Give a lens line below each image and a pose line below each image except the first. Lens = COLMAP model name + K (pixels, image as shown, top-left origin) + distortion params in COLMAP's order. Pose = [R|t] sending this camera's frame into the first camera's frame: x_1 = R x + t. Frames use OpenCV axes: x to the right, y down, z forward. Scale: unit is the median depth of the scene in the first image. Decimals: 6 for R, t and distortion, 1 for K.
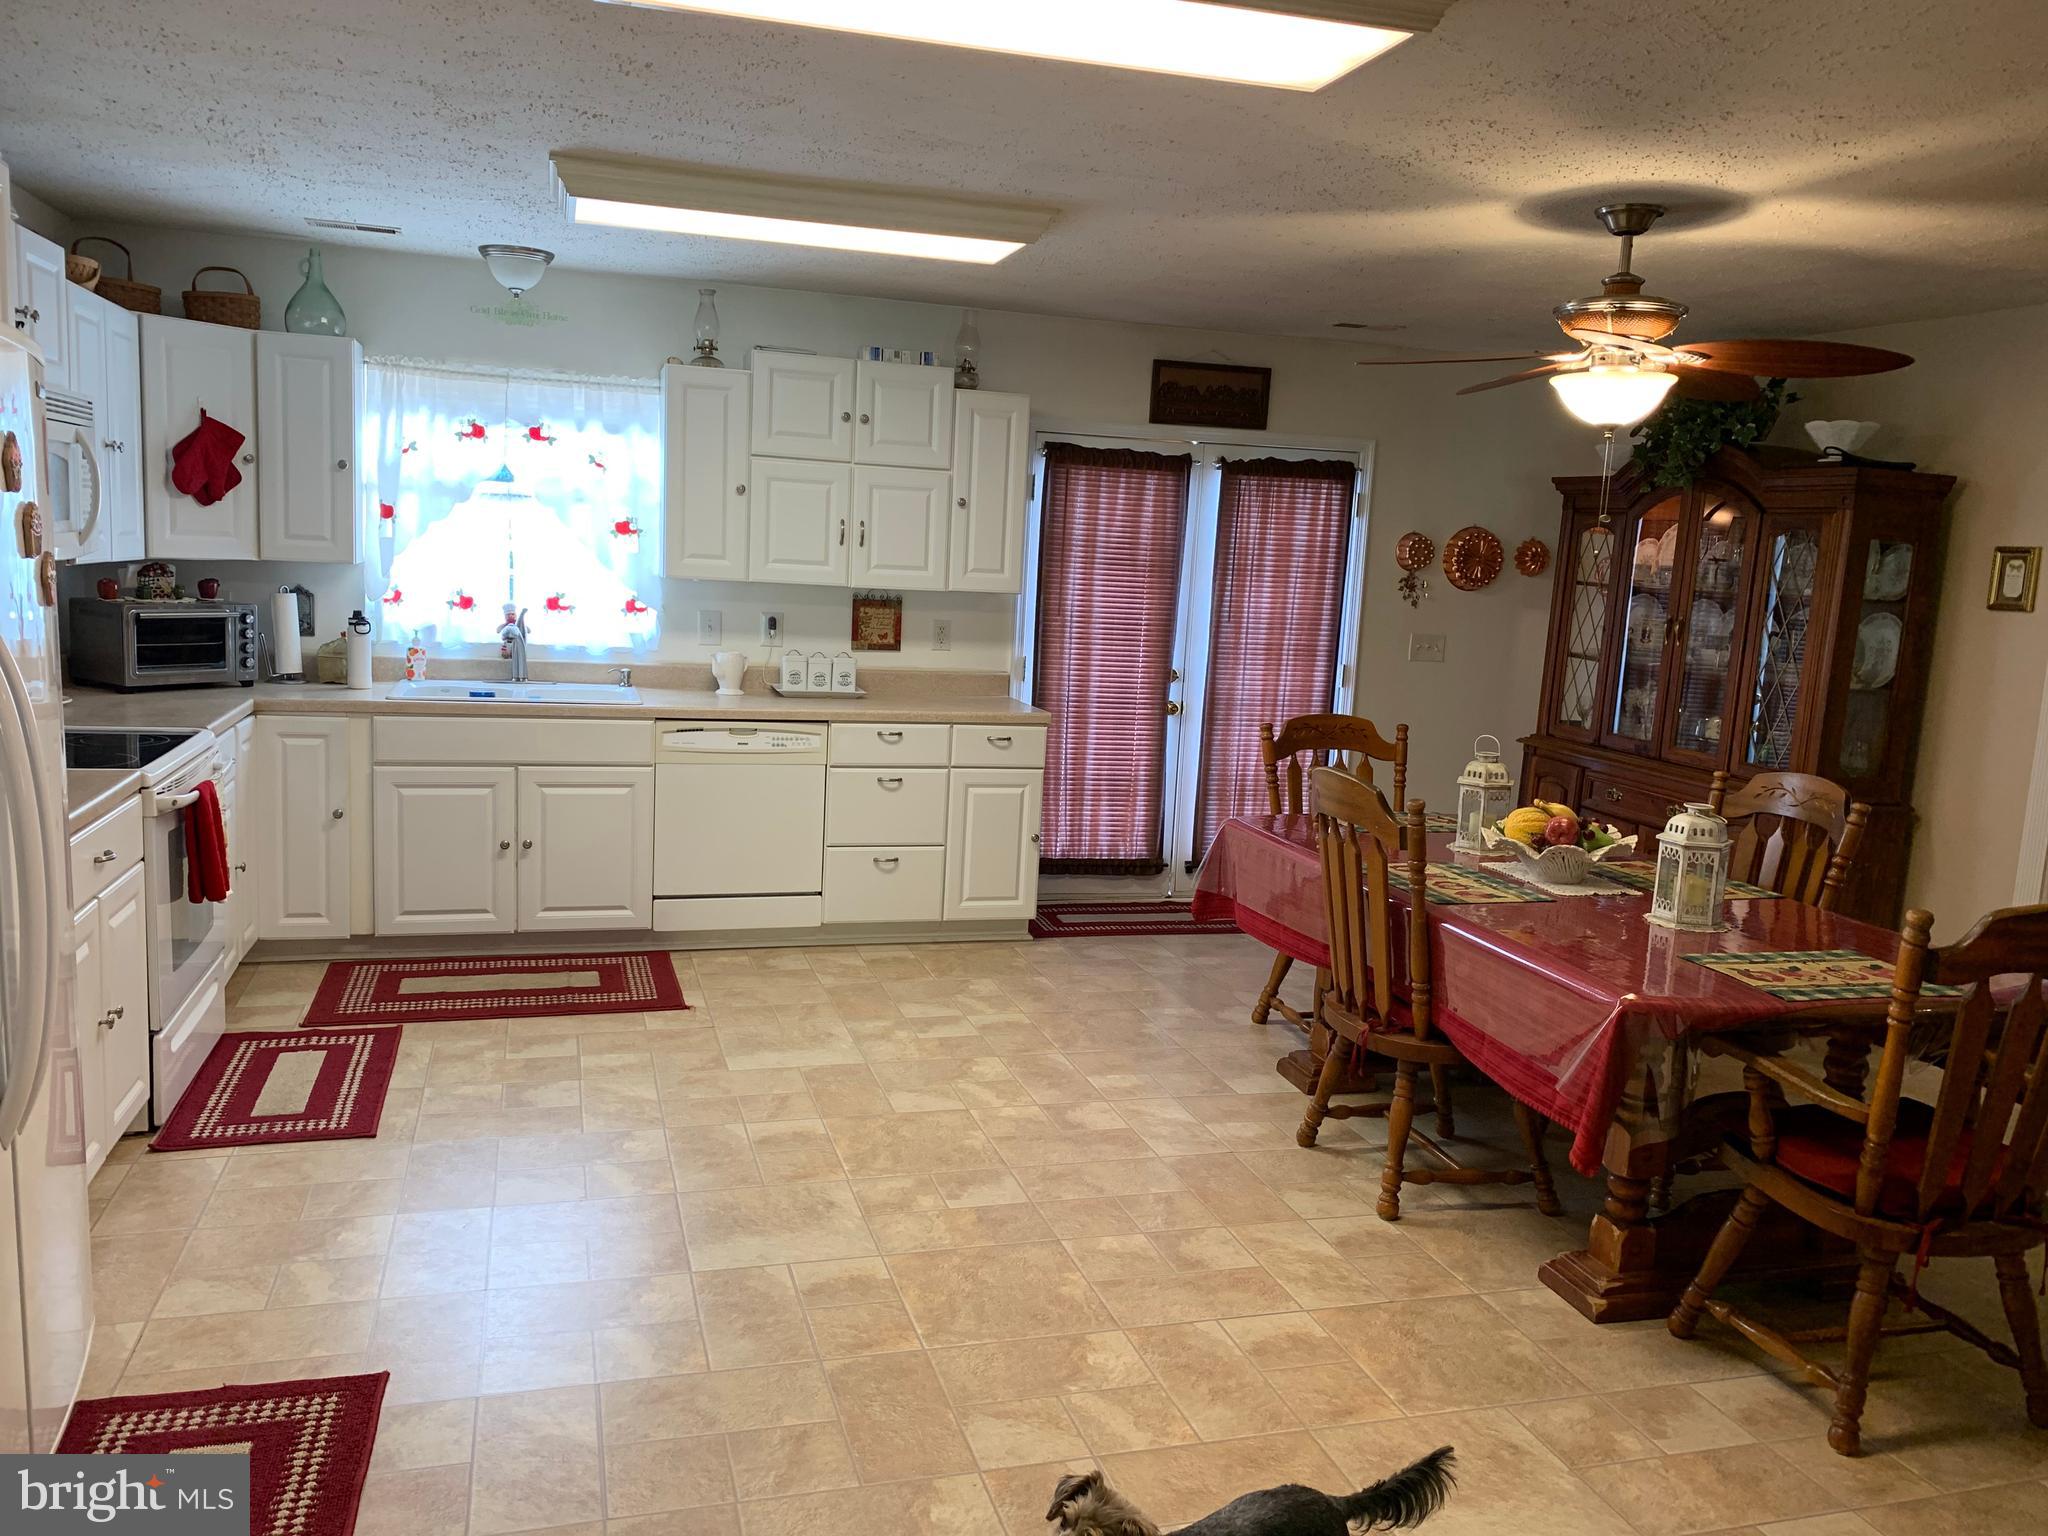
lens RADIAL K [[1543.0, 0, 1033.8], [0, 1543.0, 774.5], [0, 0, 1]] dist [0.047671, -0.056779]
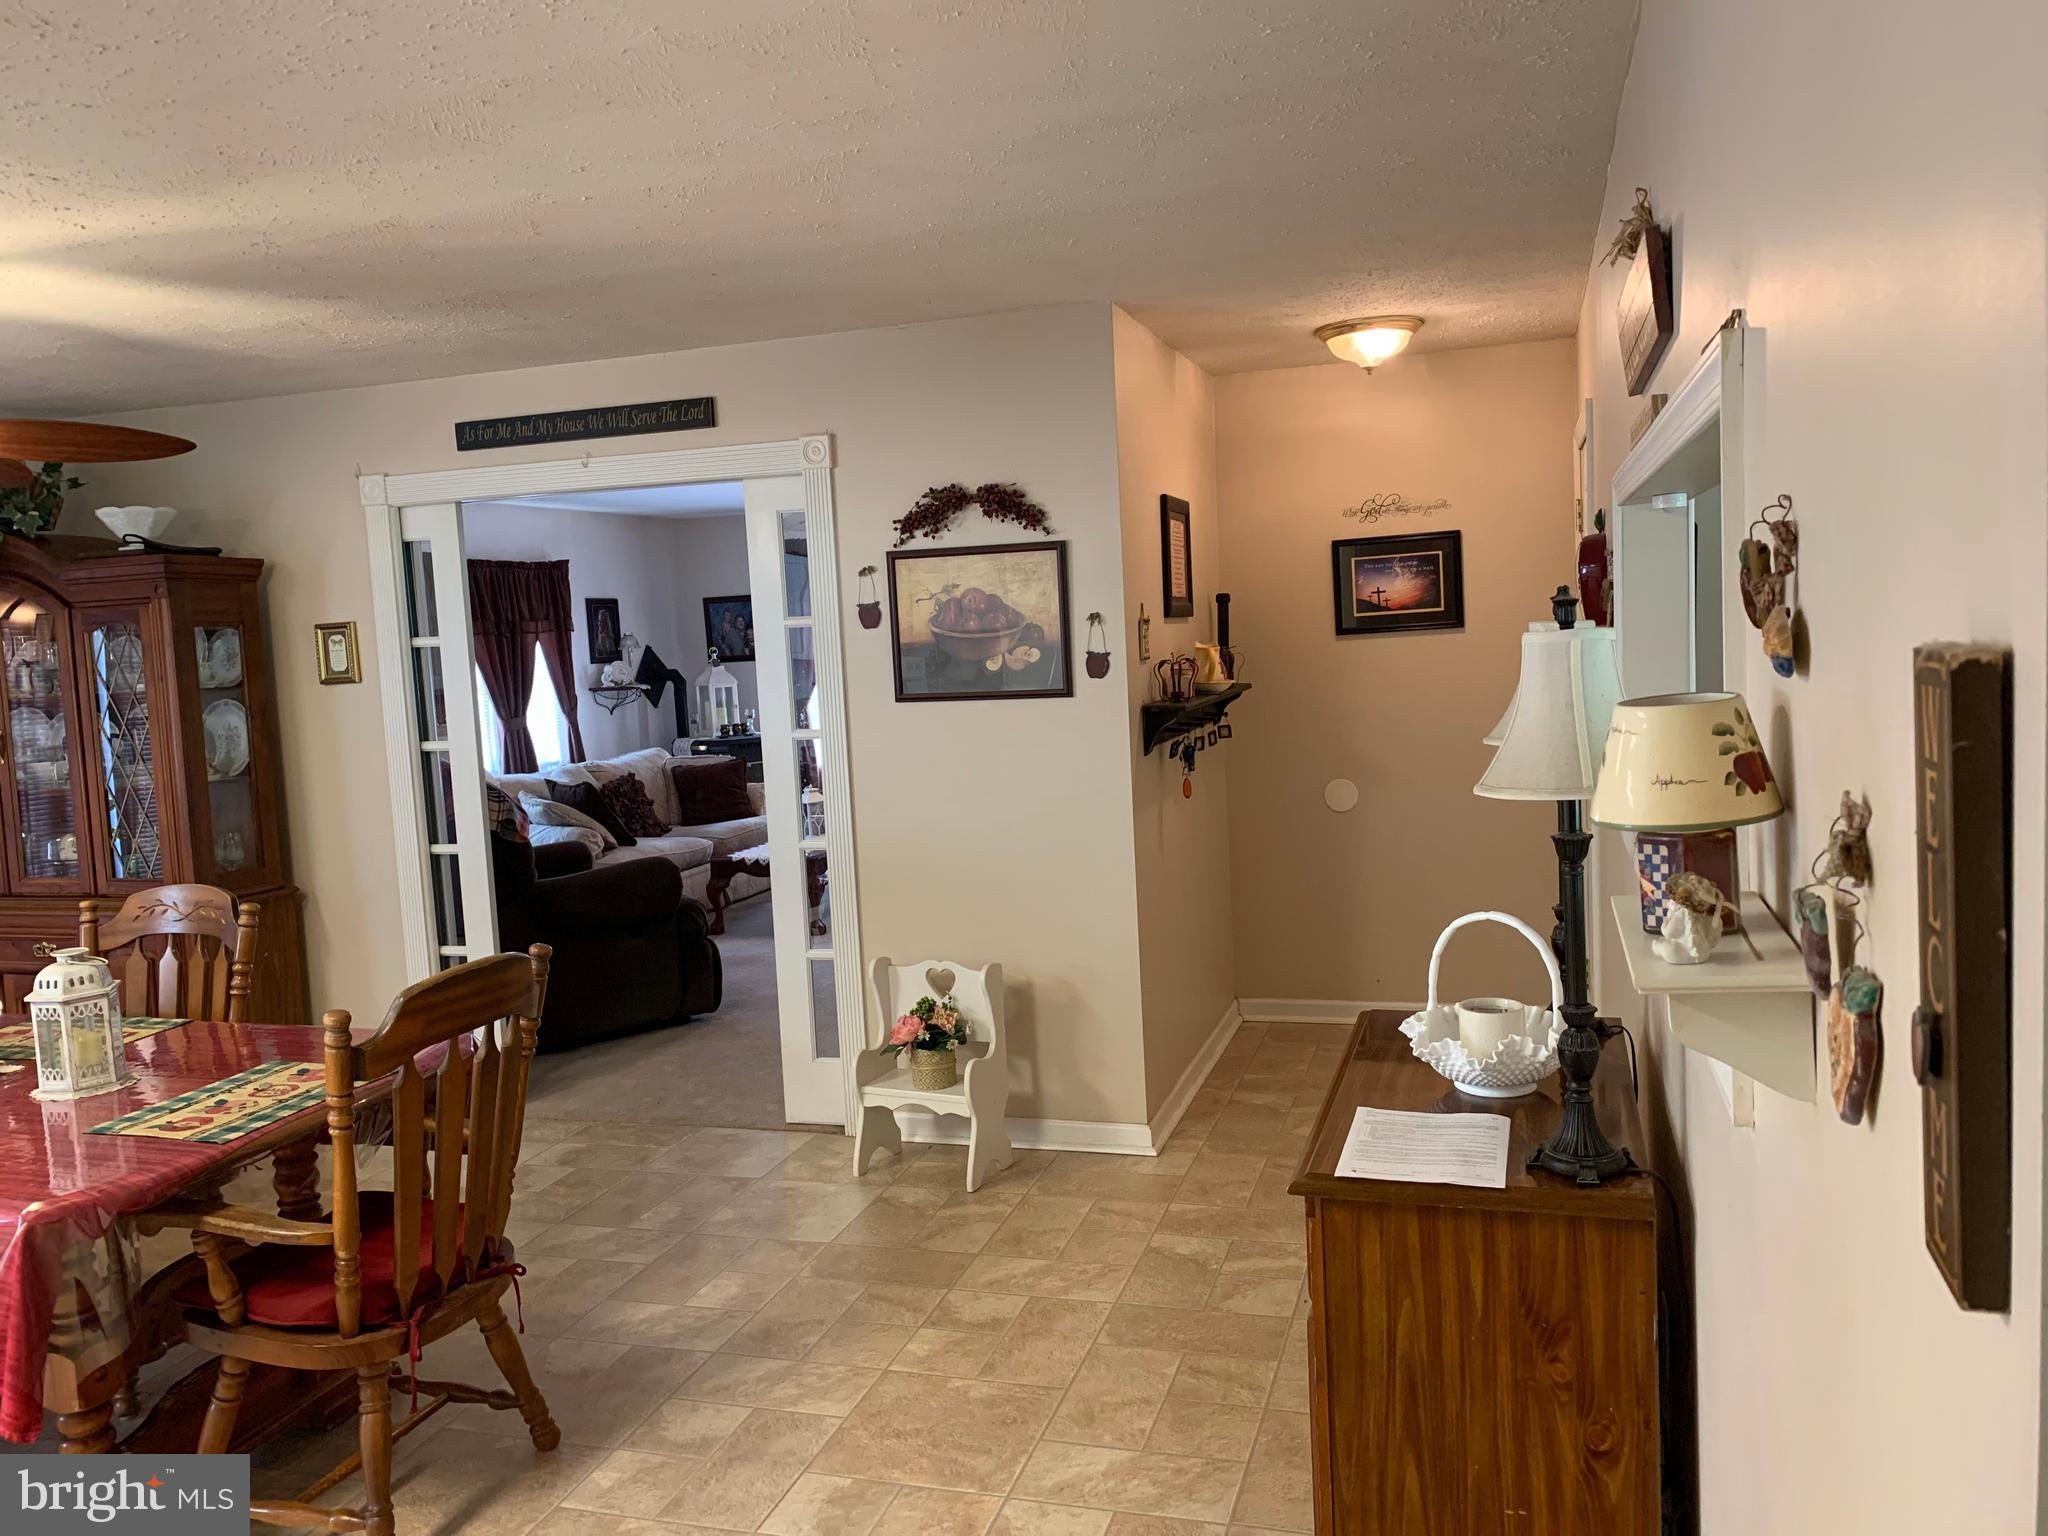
lens RADIAL K [[1543.0, 0, 1012.7], [0, 1543.0, 764.6], [0, 0, 1]] dist [0.047671, -0.056779]
pose [[0.560381, -0.157241, 0.813172, 0.034372], [0.202876, 0.977963, 0.049299, -0.017806], [-0.803003, 0.137347, 0.579932, 0.064079]]
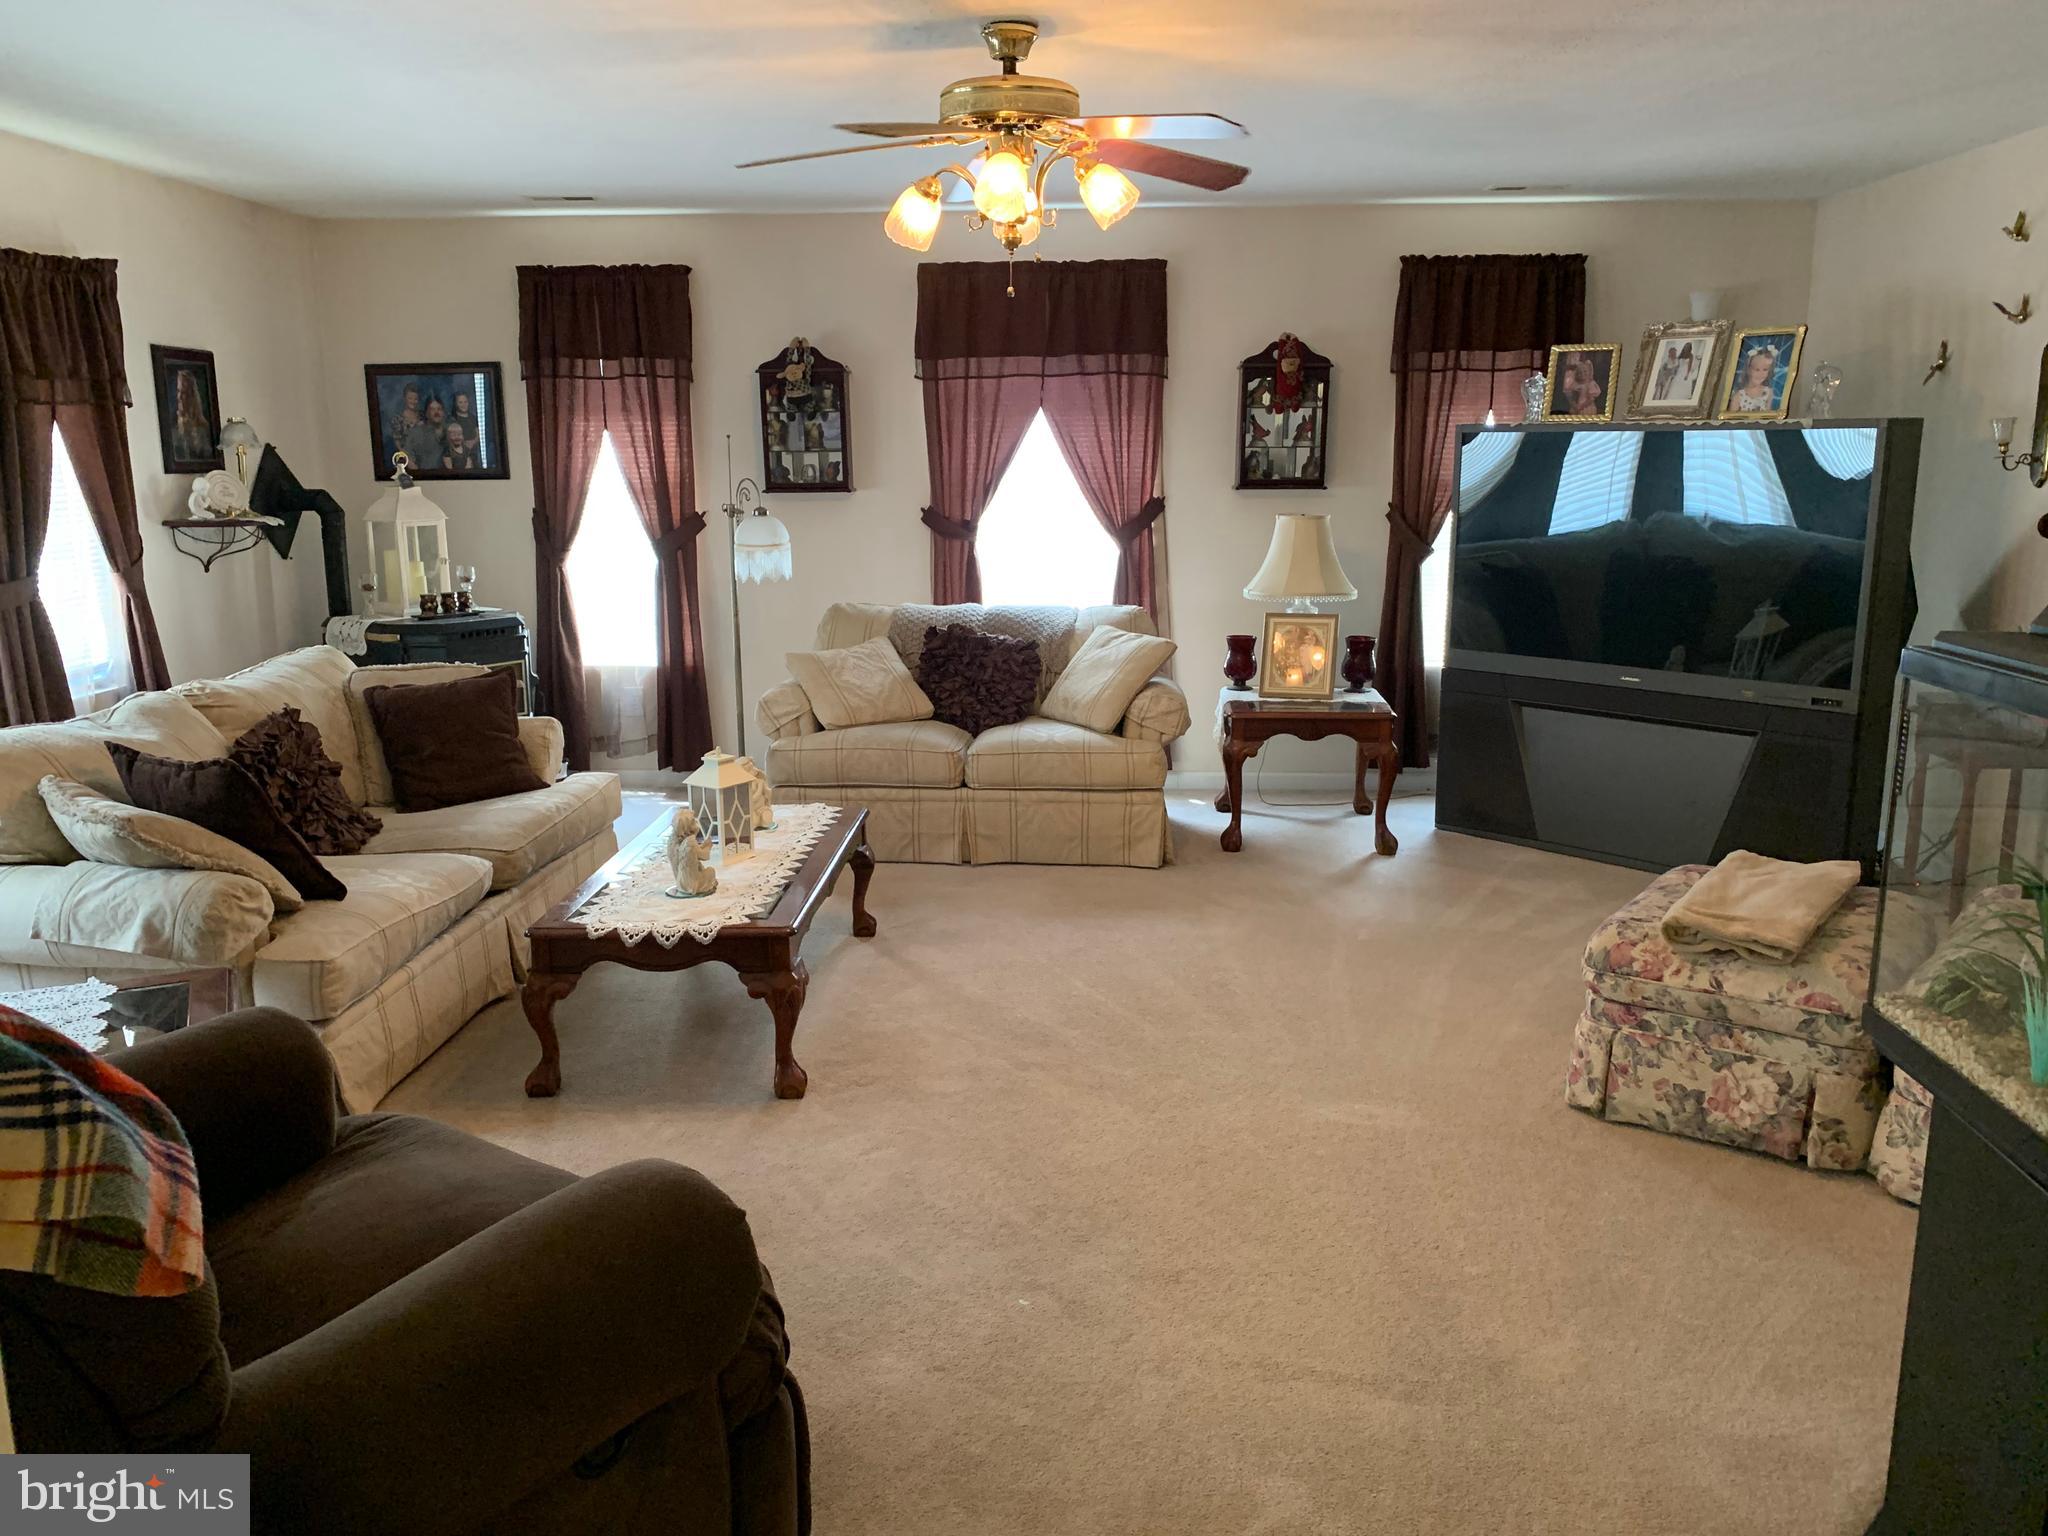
lens RADIAL K [[1543.0, 0, 938.2], [0, 1543.0, 767.1], [0, 0, 1]] dist [0.047671, -0.056779]
pose [[0.356483, -0.243642, 0.901975, 0.796961], [0.167344, 0.966439, 0.194916, -0.111378], [-0.919193, 0.081456, 0.385291, 1.082190]]
